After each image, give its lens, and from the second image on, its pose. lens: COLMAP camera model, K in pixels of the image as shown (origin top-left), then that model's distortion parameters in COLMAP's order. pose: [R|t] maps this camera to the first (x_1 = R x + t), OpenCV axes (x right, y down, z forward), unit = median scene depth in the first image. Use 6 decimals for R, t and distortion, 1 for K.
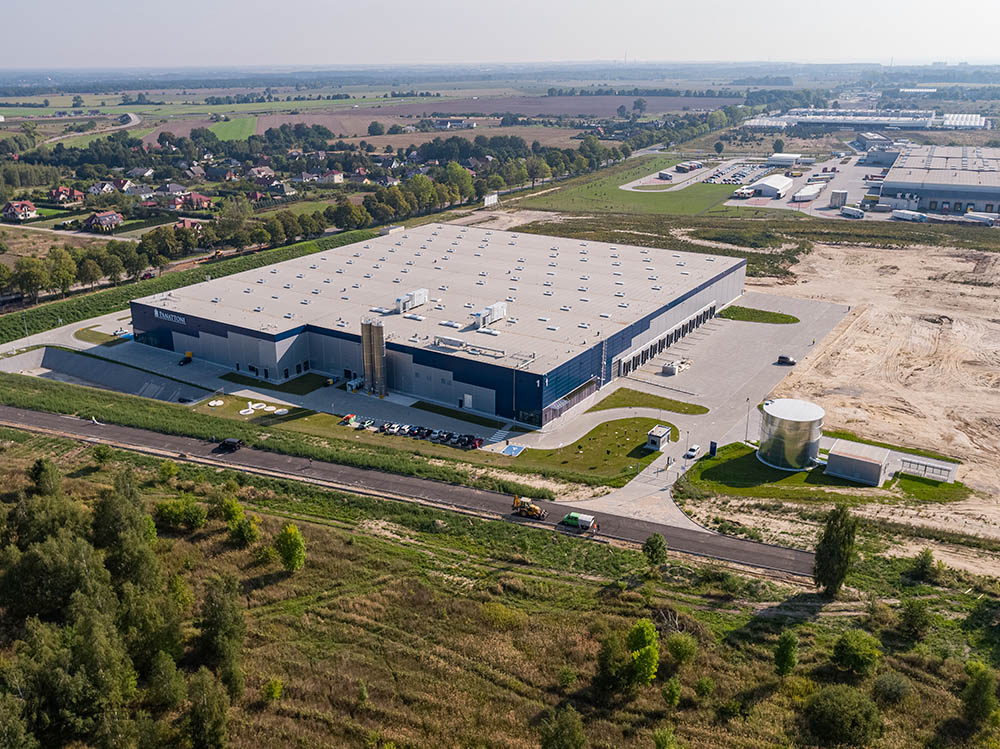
lens RADIAL K [[858.0, 0, 478.8], [0, 858.0, 377.3], [0, 0, 1]] dist [-0.002678, -0.001875]
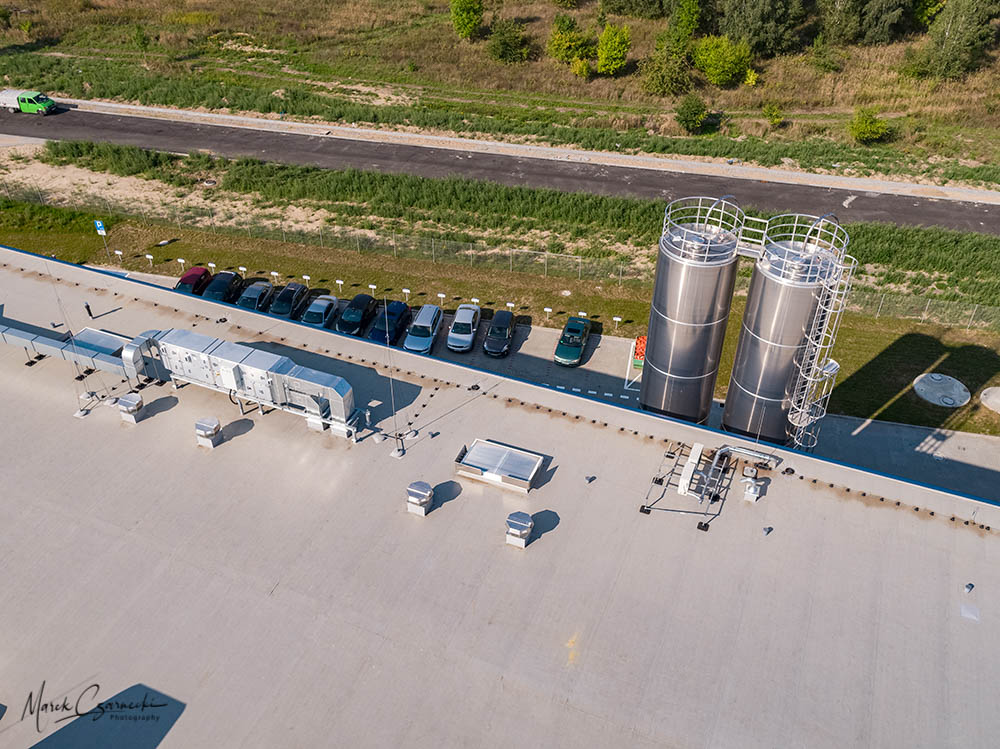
lens RADIAL K [[864.6, 0, 503.1], [0, 864.6, 368.5], [0, 0, 1]] dist [-0.000564, 0.002967]
pose [[-0.977980, 0.133398, -0.160498, -0.053104], [-0.065764, 0.532878, 0.843633, -0.168706], [0.198064, 0.835611, -0.512371, 1.039078]]
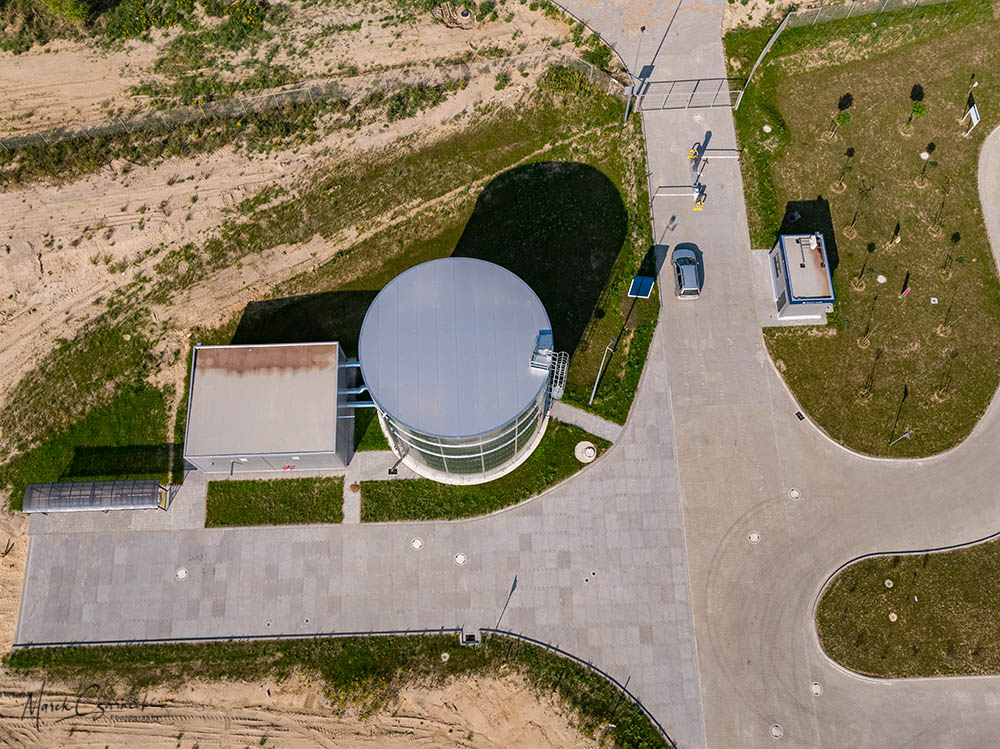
lens RADIAL K [[864.6, 0, 503.1], [0, 864.6, 368.5], [0, 0, 1]] dist [-0.000564, 0.002967]
pose [[-0.804753, 0.560726, -0.194830, 0.330997], [-0.194688, 0.060742, 0.978983, -0.204775], [0.560776, 0.825770, 0.060284, 0.791586]]
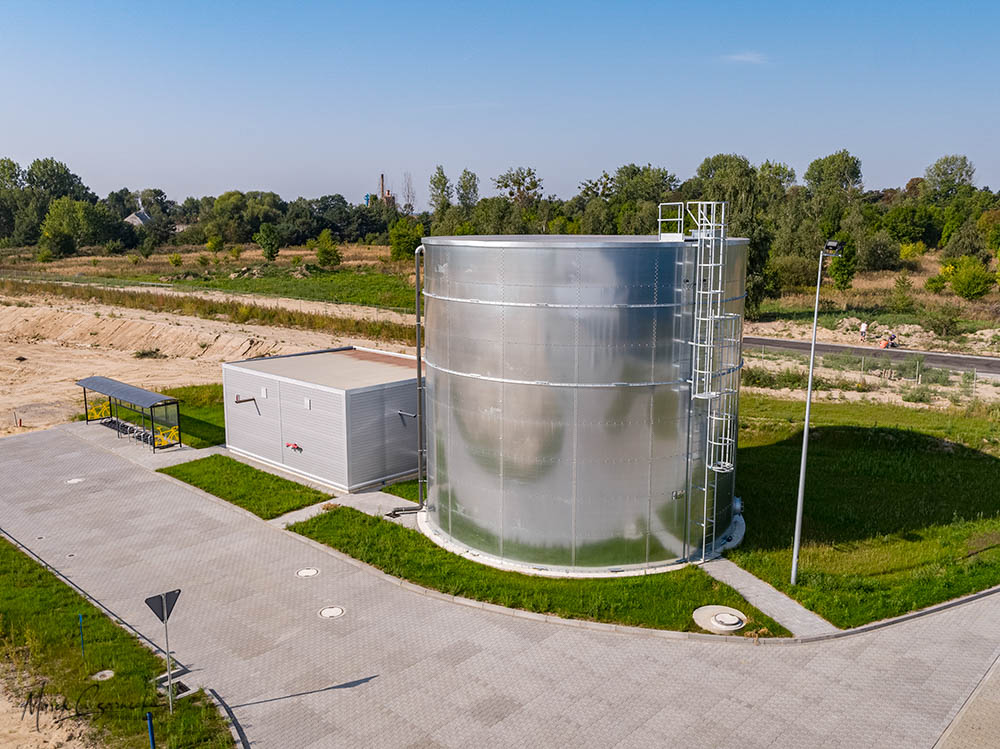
lens RADIAL K [[864.6, 0, 503.1], [0, 864.6, 368.5], [0, 0, 1]] dist [-0.000564, 0.002967]
pose [[-0.987878, -0.014842, 0.154522, 0.281751], [0.065046, 0.864241, 0.498855, -0.023795], [-0.140948, 0.502859, -0.852799, 0.929525]]
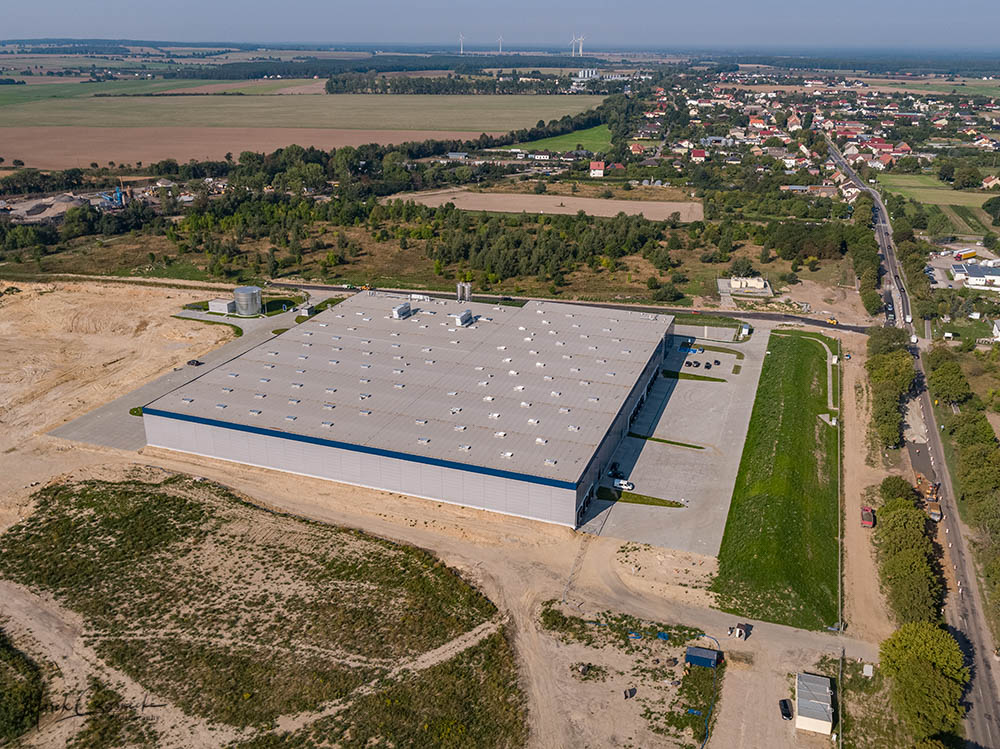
lens RADIAL K [[864.6, 0, 503.1], [0, 864.6, 368.5], [0, 0, 1]] dist [-0.000564, 0.002967]
pose [[-0.967443, 0.095551, -0.234361, 0.216051], [-0.084296, 0.751472, 0.654358, -1.044826], [0.238640, 0.652809, -0.718952, 2.287219]]
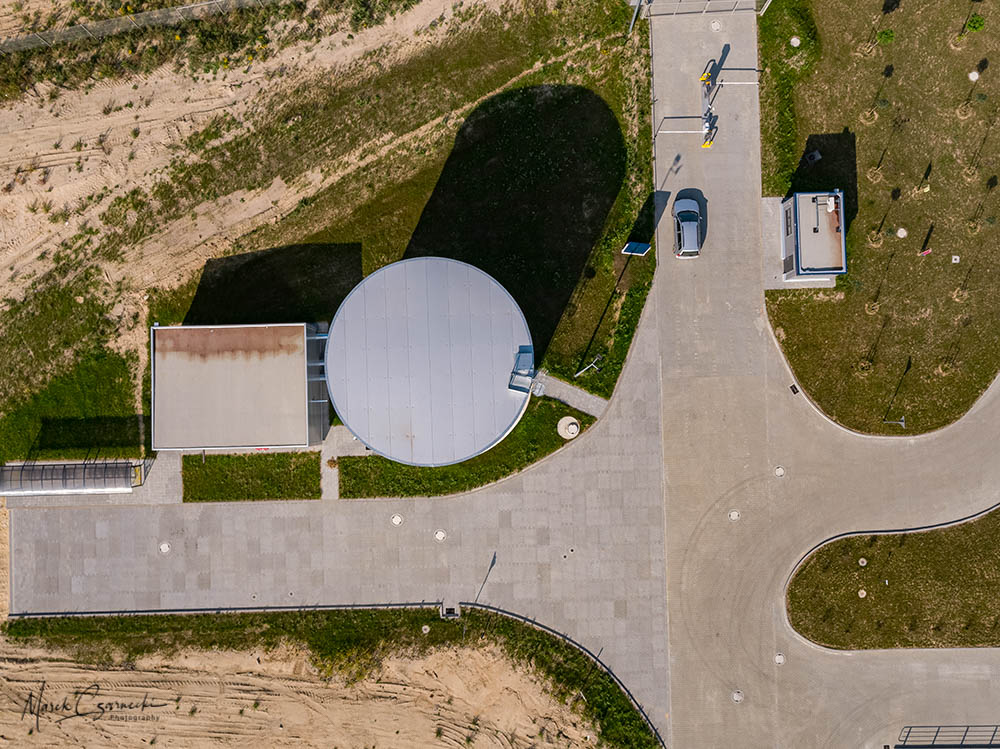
lens RADIAL K [[864.6, 0, 503.1], [0, 864.6, 368.5], [0, 0, 1]] dist [-0.000564, 0.002967]
pose [[-0.809816, 0.586498, -0.014812, 0.280368], [-0.192091, -0.241208, 0.951273, -0.184067], [0.554346, 0.773201, 0.307994, 0.736965]]
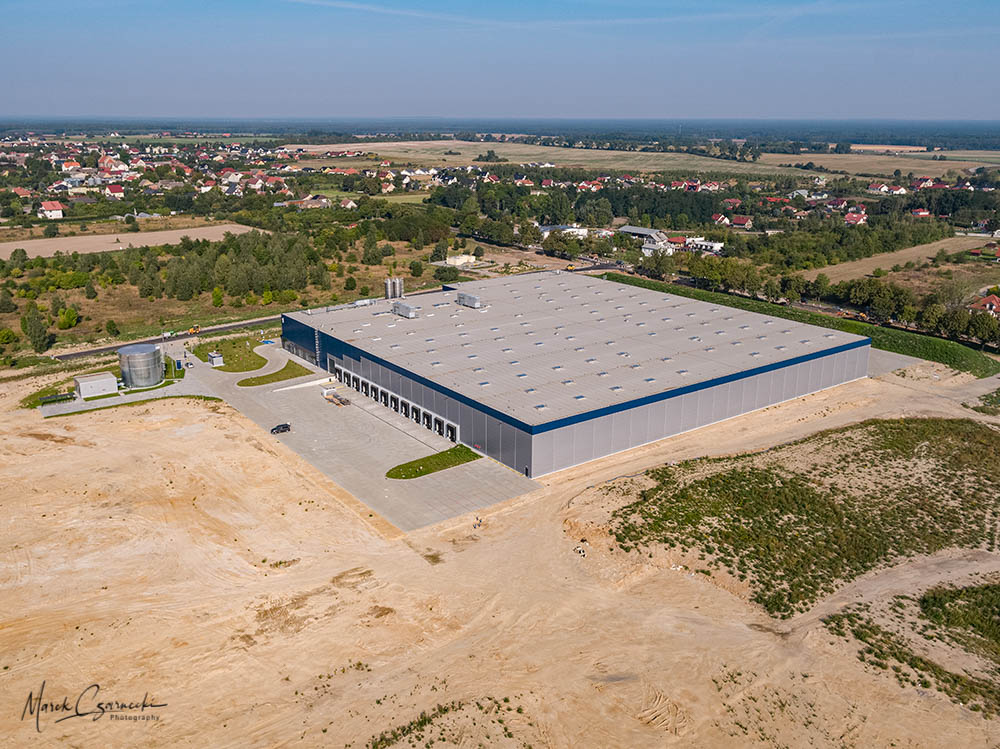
lens RADIAL K [[864.6, 0, 503.1], [0, 864.6, 368.5], [0, 0, 1]] dist [-0.000564, 0.002967]
pose [[-0.318917, 0.278188, -0.906037, 1.206000], [-0.332379, 0.862416, 0.381789, -0.560332], [0.887590, 0.422907, -0.182575, 1.458694]]
